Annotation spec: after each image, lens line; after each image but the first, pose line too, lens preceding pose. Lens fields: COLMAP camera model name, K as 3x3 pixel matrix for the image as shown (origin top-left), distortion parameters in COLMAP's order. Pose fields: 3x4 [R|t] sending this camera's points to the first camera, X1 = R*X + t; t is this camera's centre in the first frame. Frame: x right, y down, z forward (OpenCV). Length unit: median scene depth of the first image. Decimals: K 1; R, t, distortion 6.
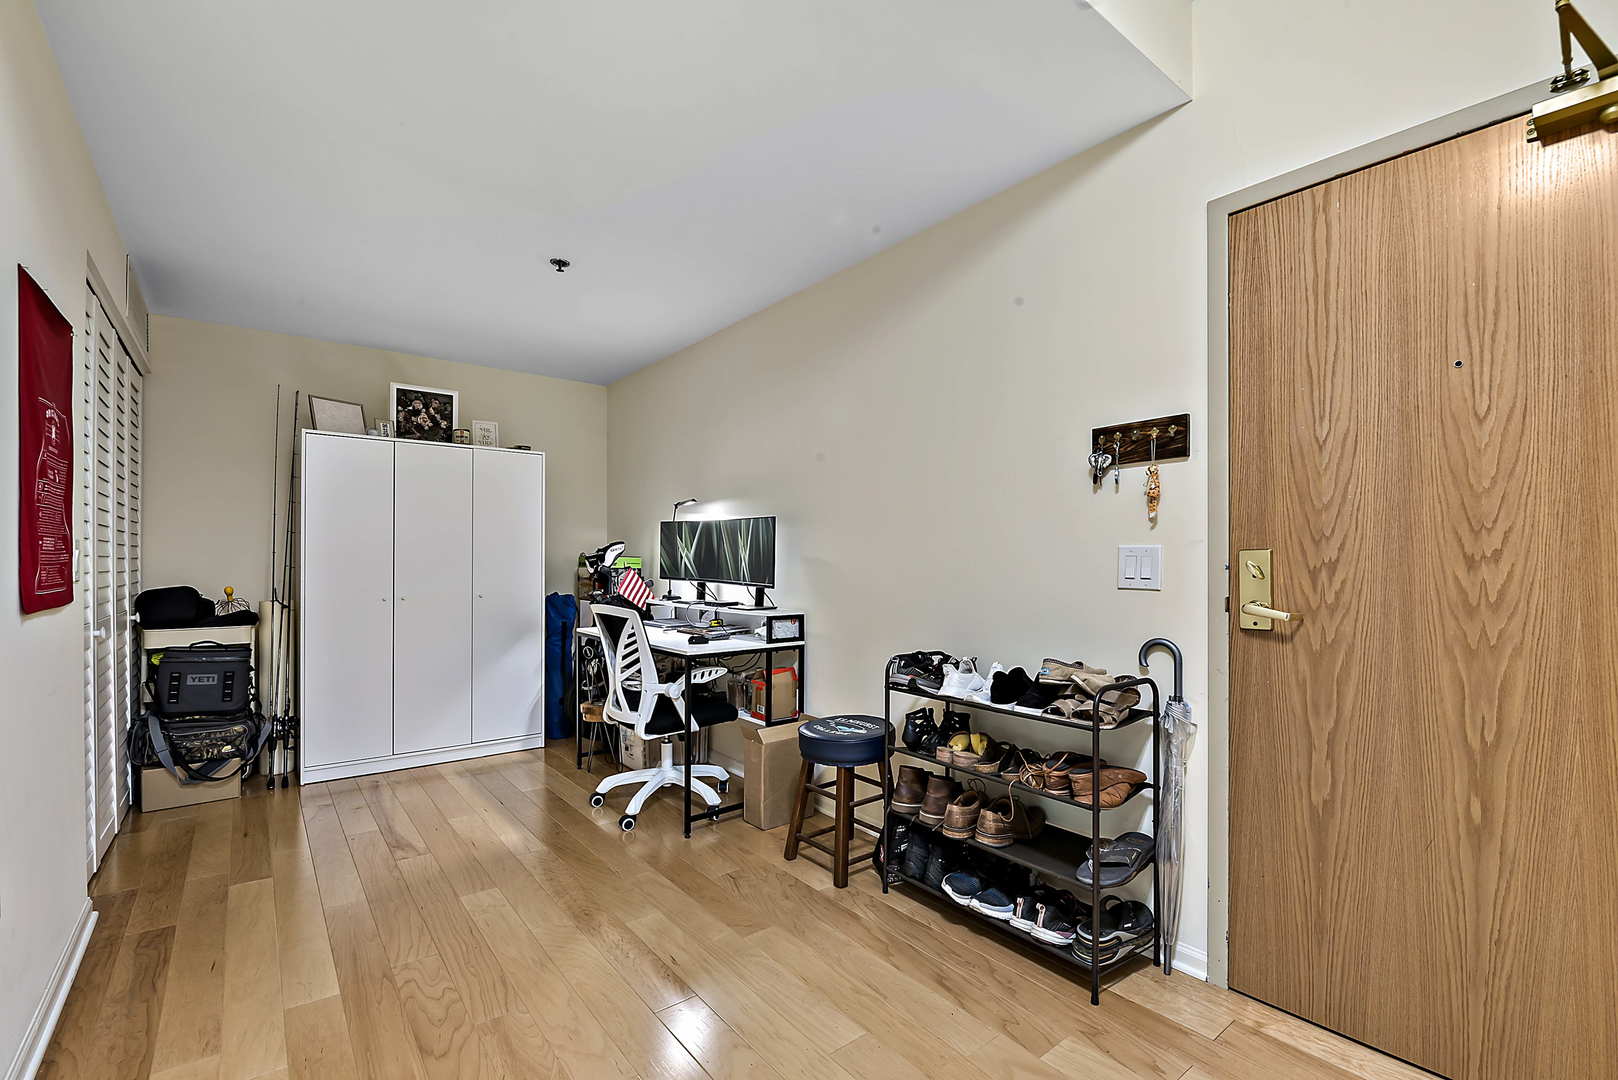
lens RADIAL K [[711.2, 0, 810.8], [0, 711.2, 563.7], [0, 0, 1]] dist [-0.000670, -0.010818]
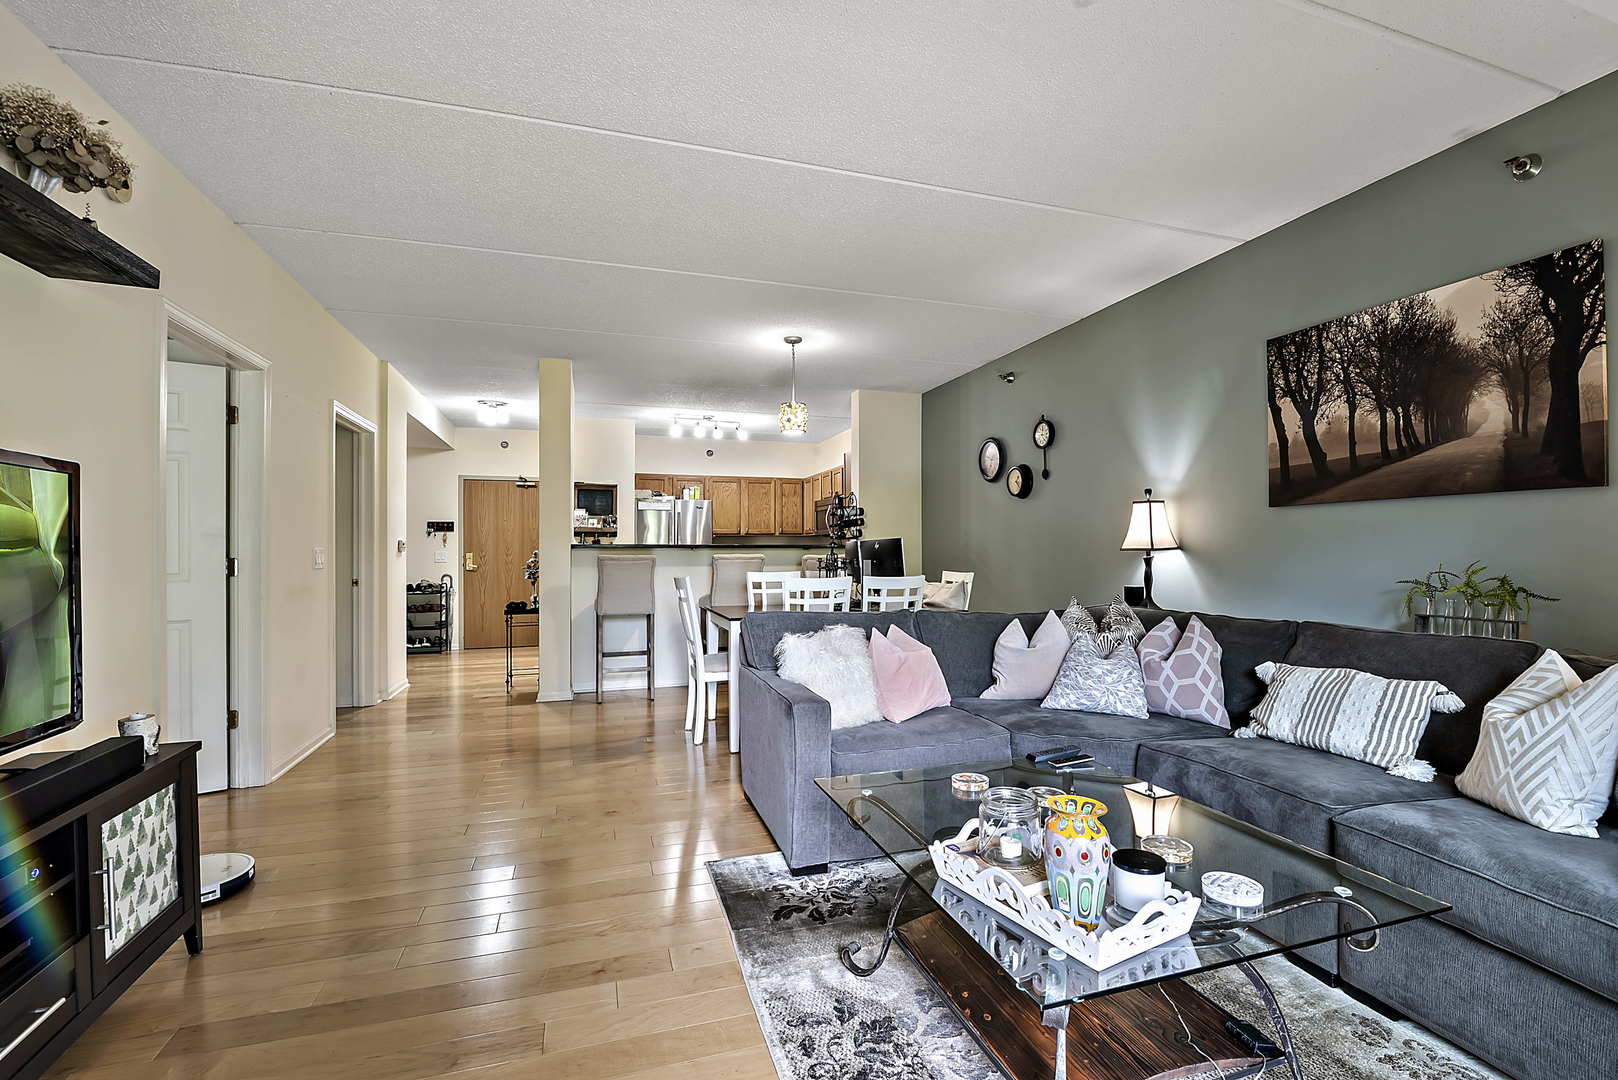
lens RADIAL K [[711.8, 0, 809.0], [0, 711.8, 540.0], [0, 0, 1]] dist [-0.024378, -0.000125]
pose [[0.364758, 0.011853, 0.931027, -1.627765], [0.004875, 0.999881, -0.014639, -0.014588], [-0.931089, 0.009878, 0.364657, -1.565819]]
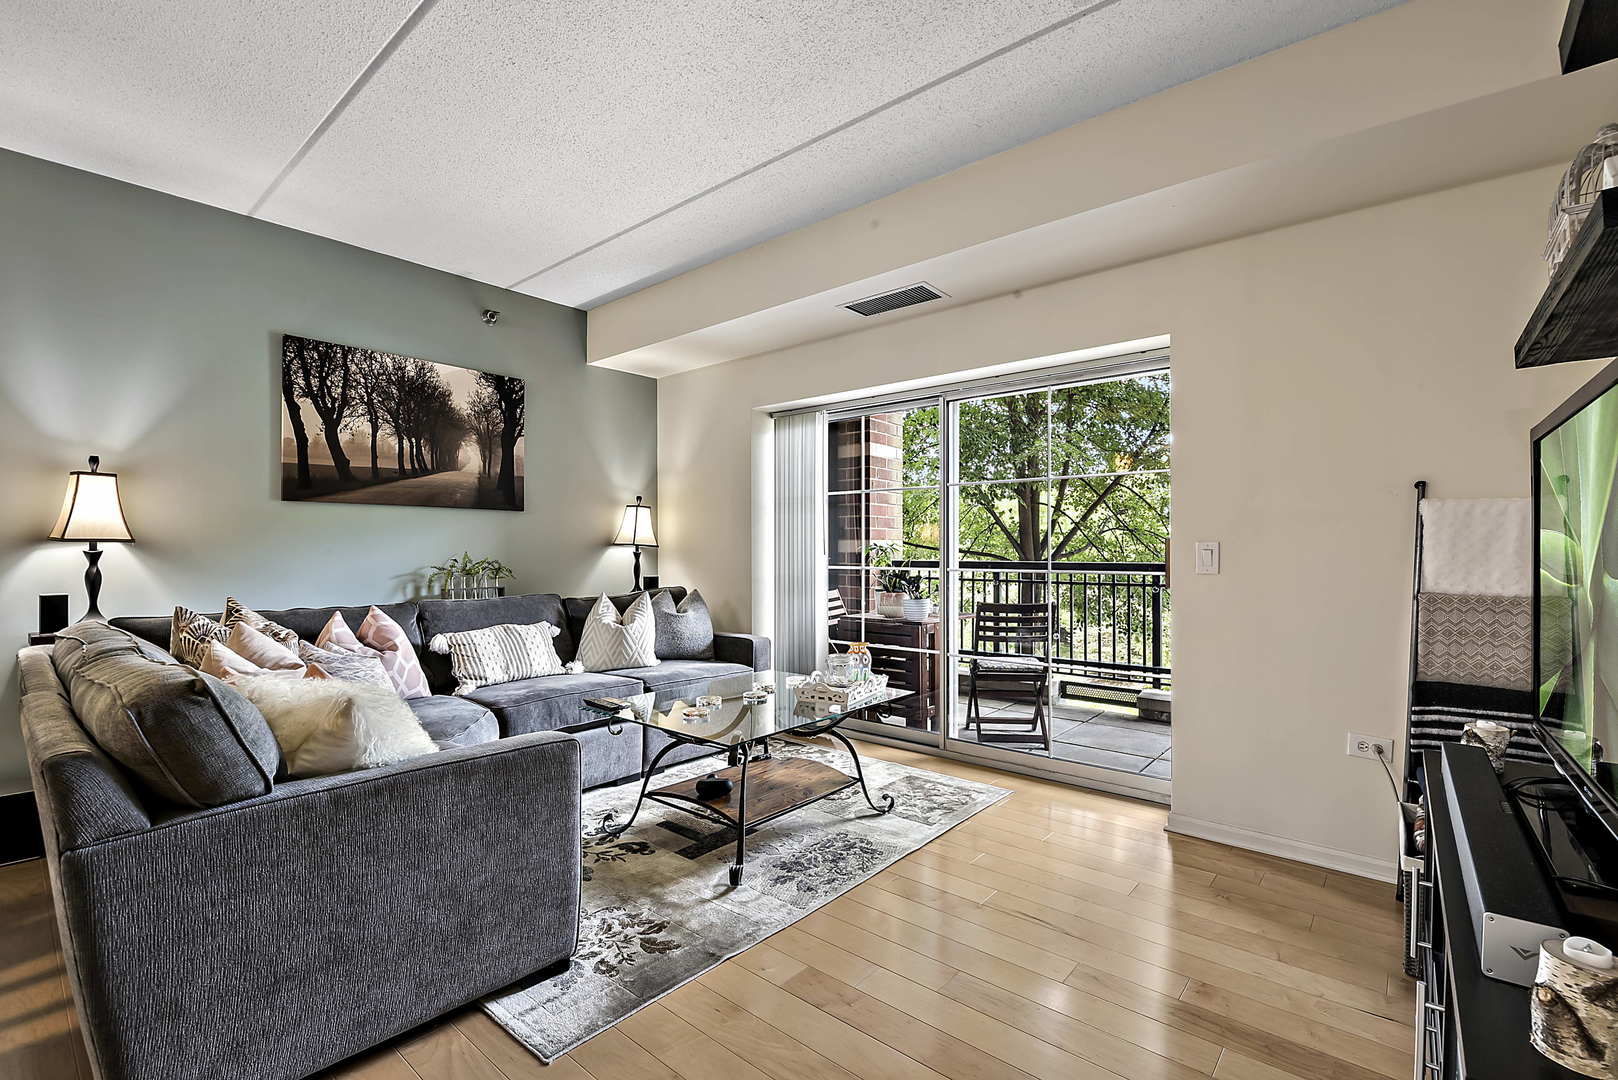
lens RADIAL K [[714.0, 0, 828.0], [0, 714.0, 545.9], [0, 0, 1]] dist [0.000611, -0.008827]
pose [[-0.978414, -0.002468, -0.206642, -1.006307], [-0.001266, 0.999981, -0.005951, -0.002623], [0.206653, -0.005561, -0.978399, -0.649416]]
